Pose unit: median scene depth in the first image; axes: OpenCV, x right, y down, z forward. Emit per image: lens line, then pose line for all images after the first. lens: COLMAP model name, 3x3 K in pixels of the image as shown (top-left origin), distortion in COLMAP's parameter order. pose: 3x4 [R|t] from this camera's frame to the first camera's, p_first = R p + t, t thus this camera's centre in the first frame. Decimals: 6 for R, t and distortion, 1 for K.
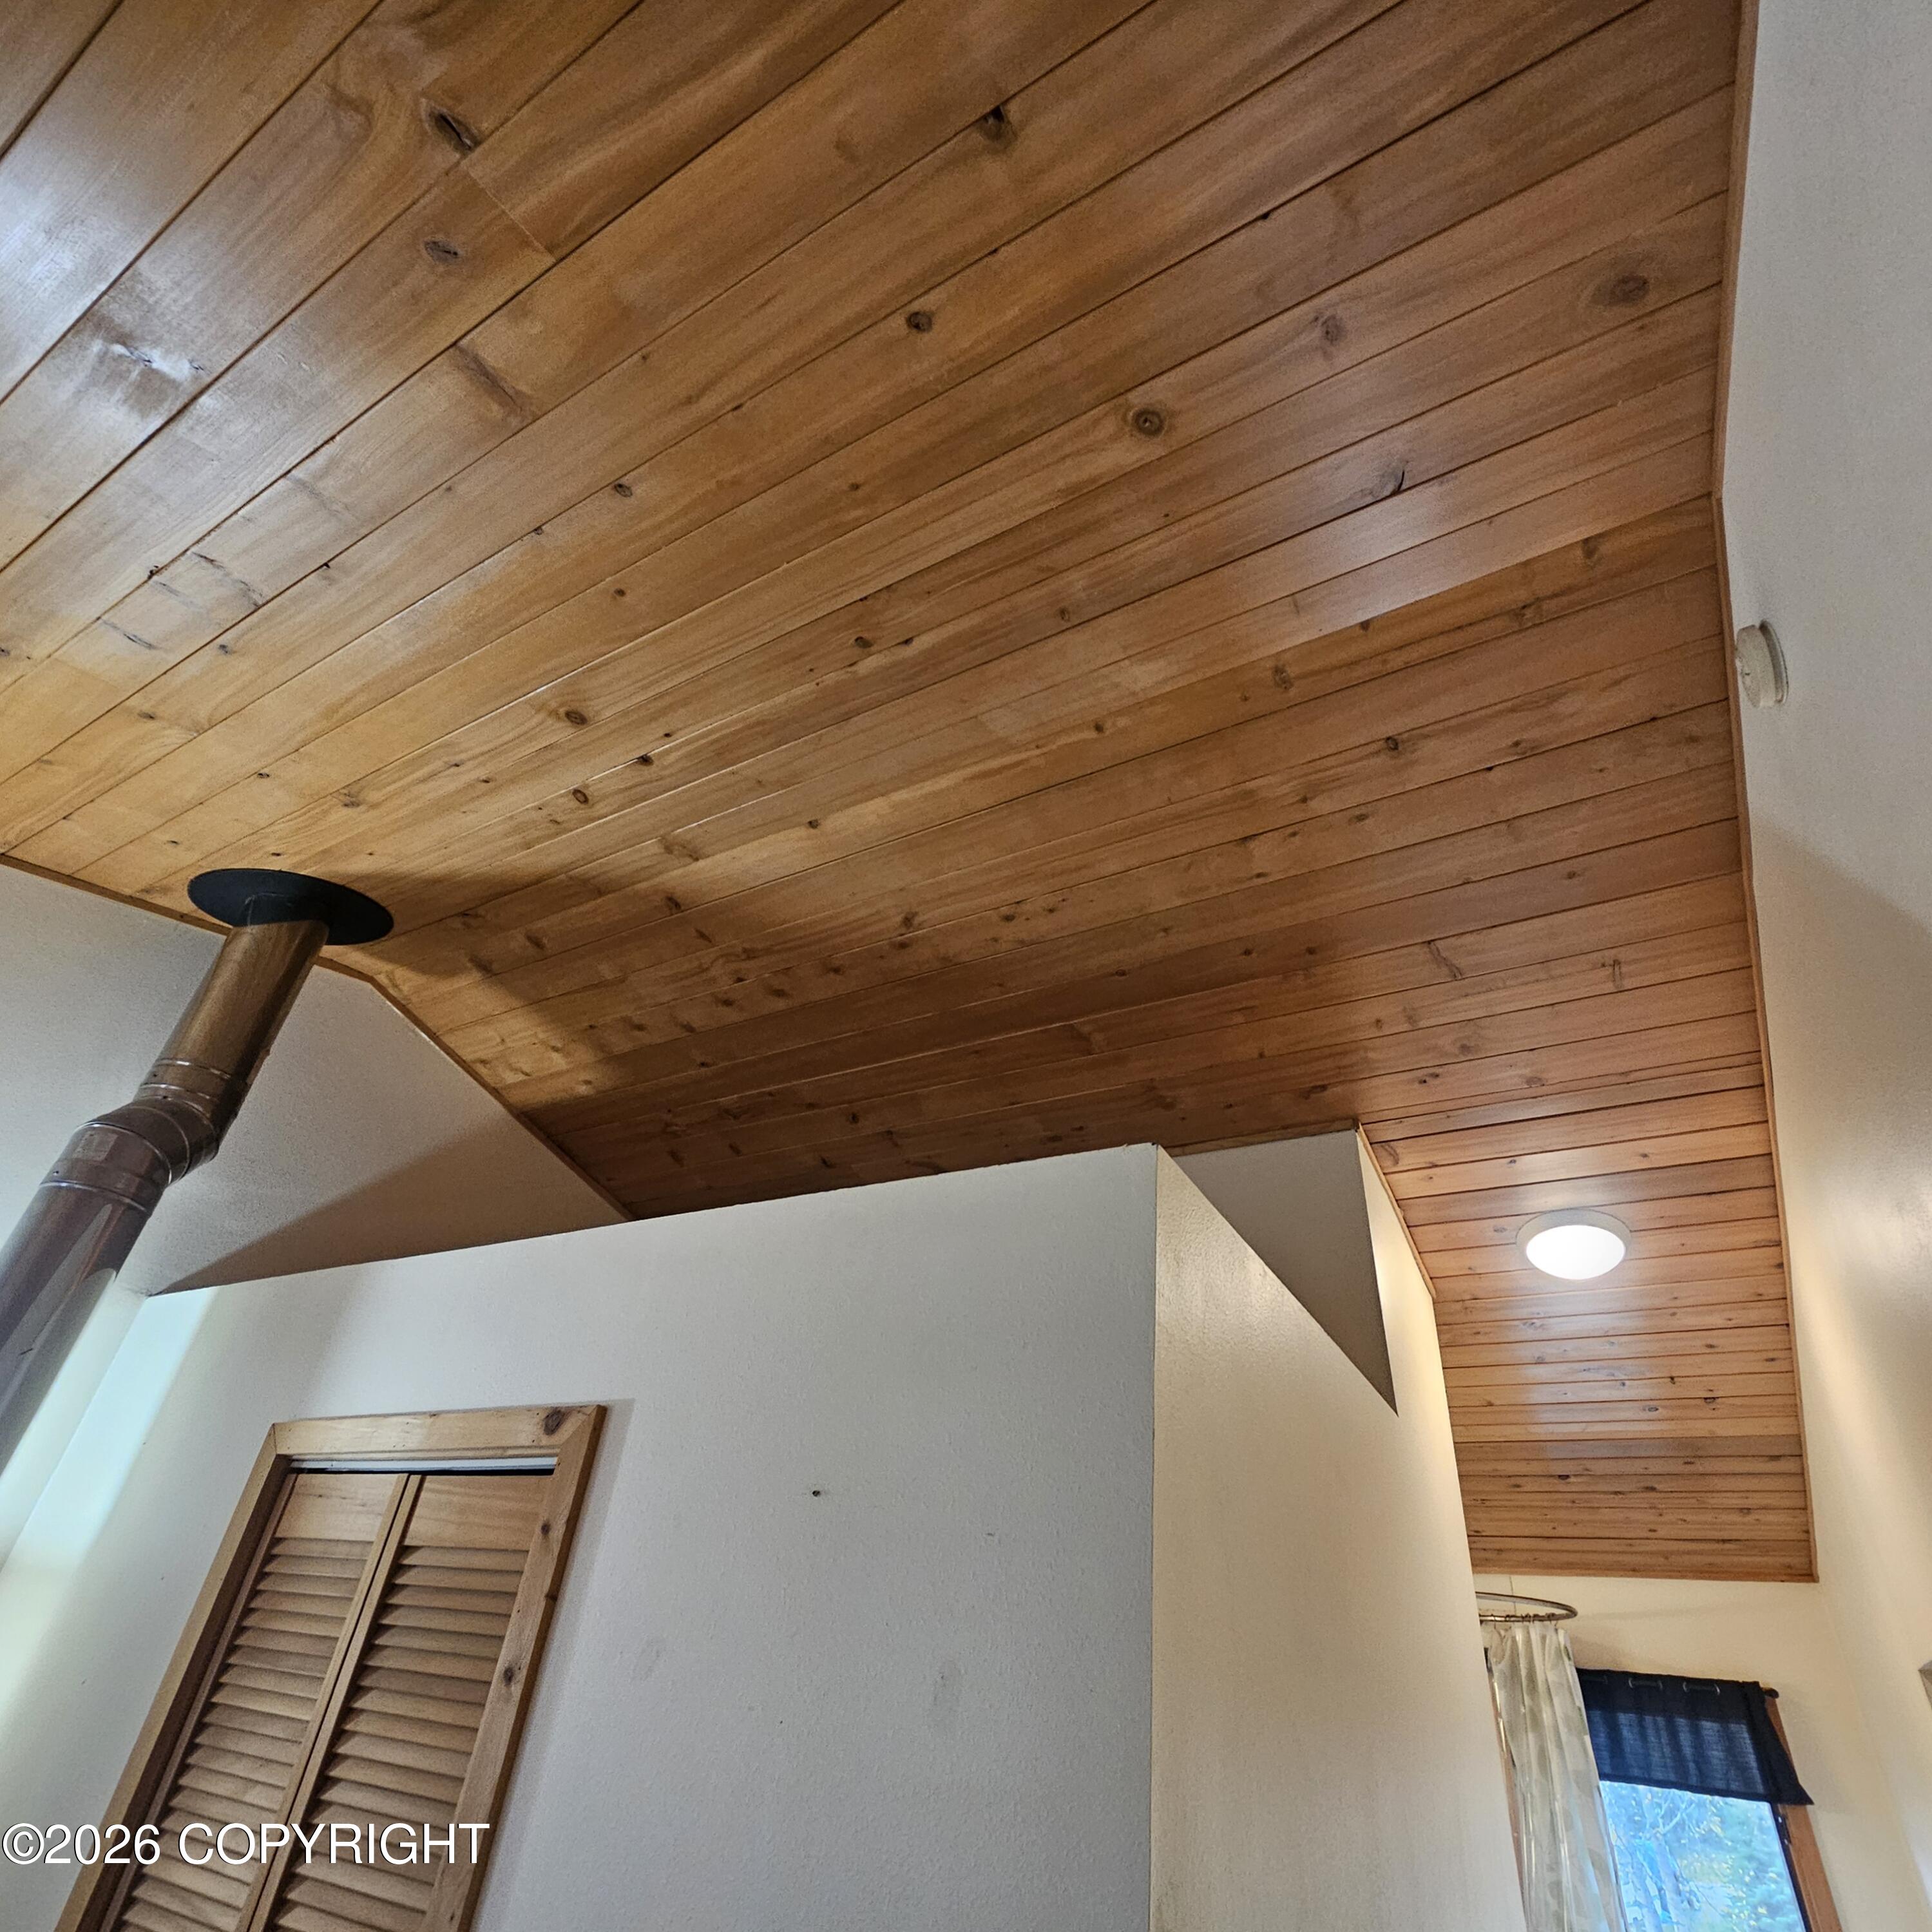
lens RADIAL K [[1062.1, 0, 966.3], [0, 1062.1, 981.2], [0, 0, 1]] dist [0.000894, -0.000324]
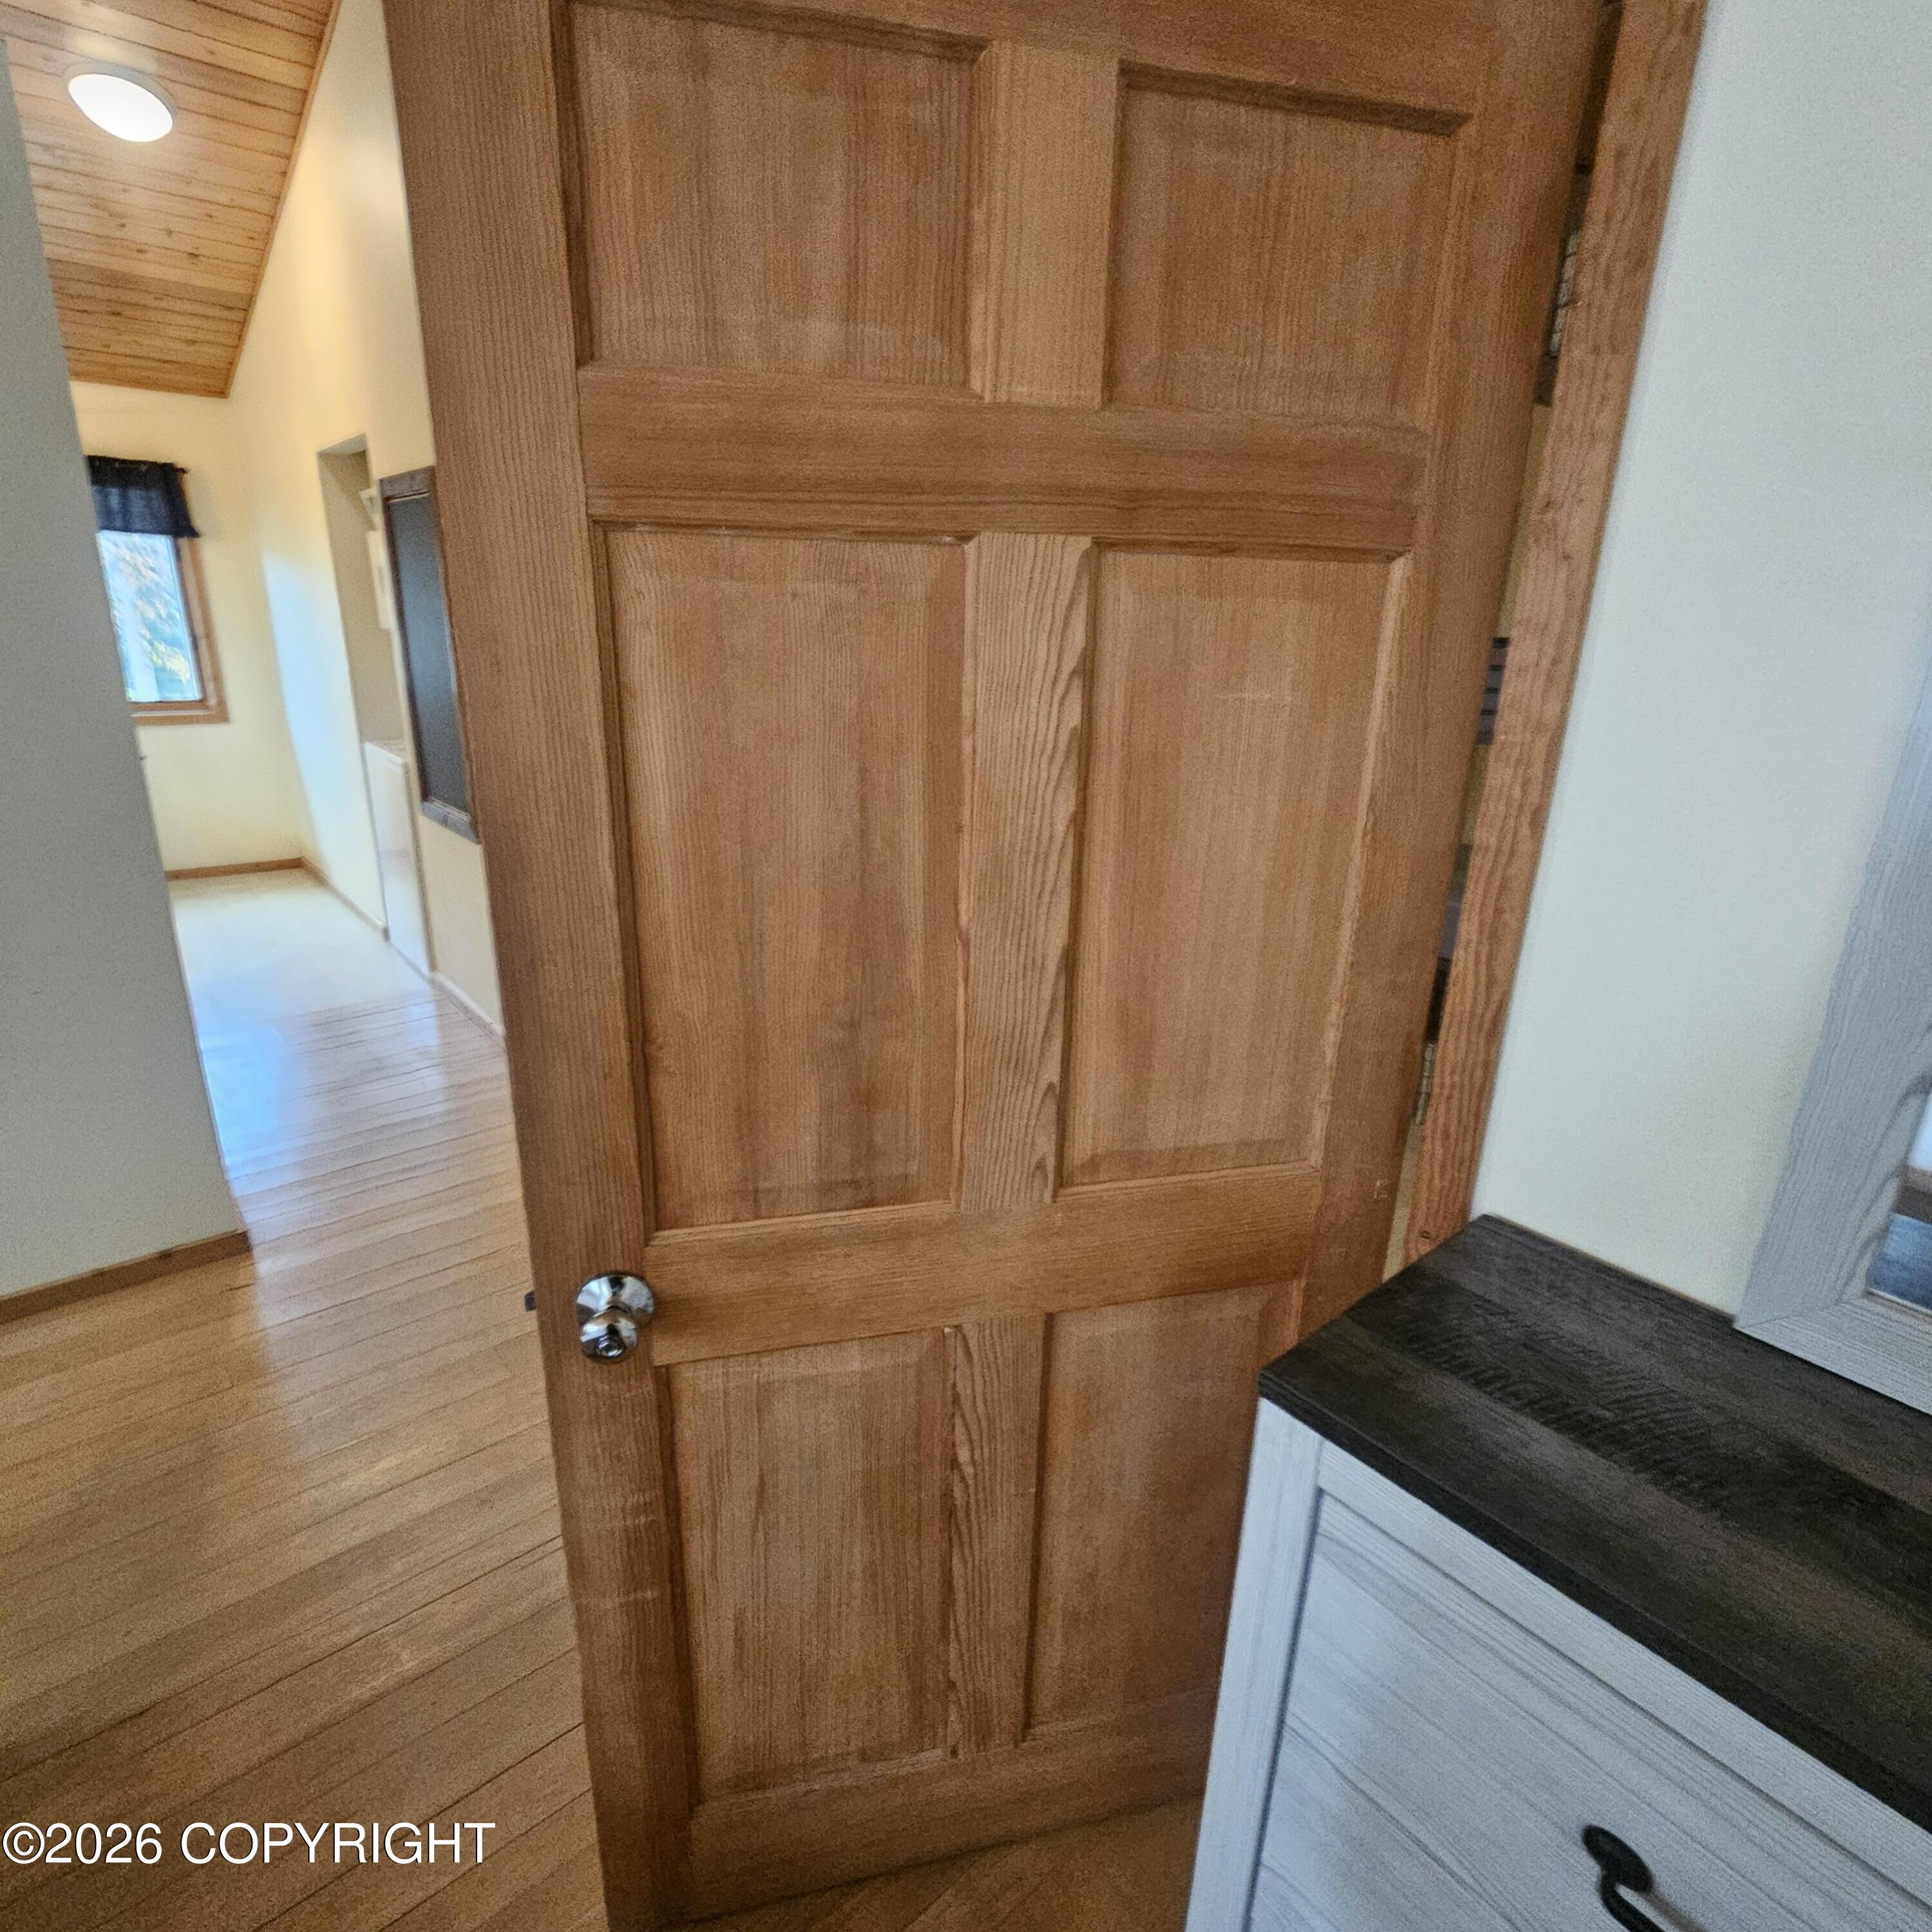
lens RADIAL K [[1062.1, 0, 965.5], [0, 1062.1, 972.7], [0, 0, 1]] dist [0.000894, -0.000324]
pose [[0.318801, -0.381249, 0.867764, -0.421281], [-0.534928, 0.683419, 0.496781, -0.140365], [-0.782444, -0.622566, 0.013934, -0.265071]]
